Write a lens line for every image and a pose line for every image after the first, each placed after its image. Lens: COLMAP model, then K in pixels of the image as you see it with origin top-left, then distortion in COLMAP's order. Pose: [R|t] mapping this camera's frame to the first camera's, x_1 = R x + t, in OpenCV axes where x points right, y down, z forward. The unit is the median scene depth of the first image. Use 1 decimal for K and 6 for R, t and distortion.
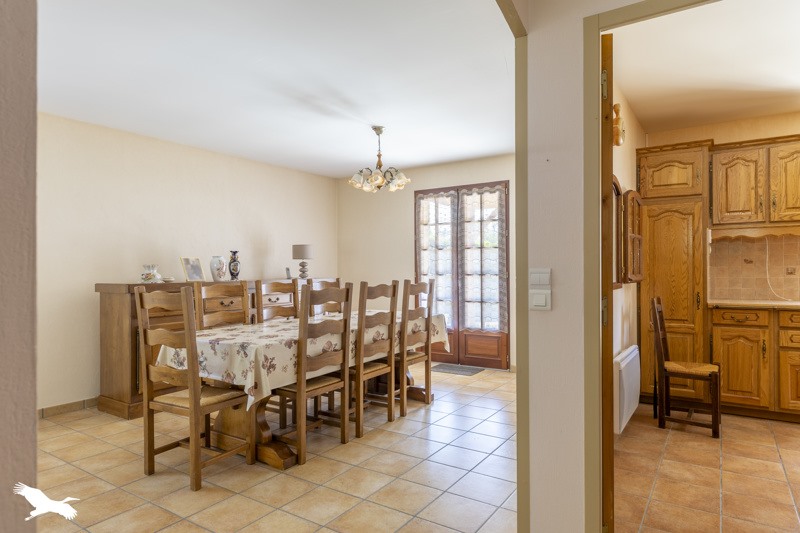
lens RADIAL K [[478.3, 0, 399.6], [0, 478.3, 266.4], [0, 0, 1]] dist [0.001316, 0.000017]
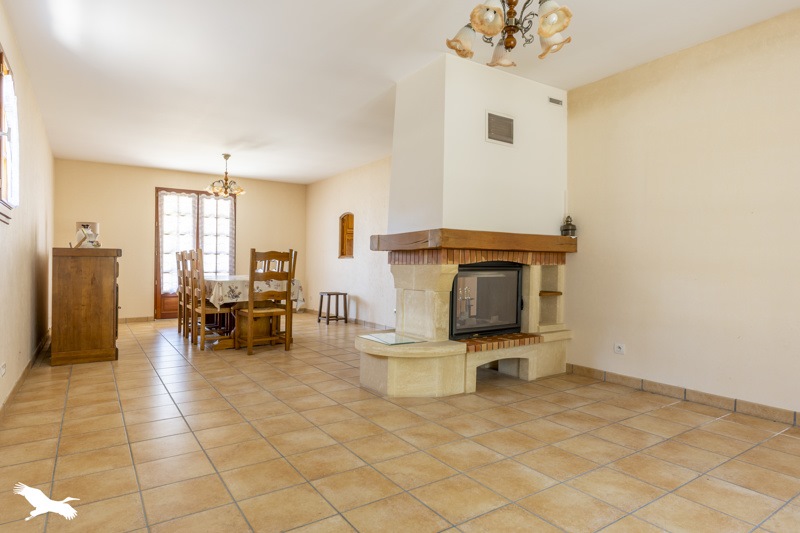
lens RADIAL K [[463.9, 0, 401.6], [0, 463.9, 265.9], [0, 0, 1]] dist [0.000917, 0.000024]
pose [[0.388180, -0.000037, 0.921584, -0.900986], [-0.003315, 0.999993, 0.001436, 0.048853], [-0.921578, -0.003613, 0.388178, -0.080607]]
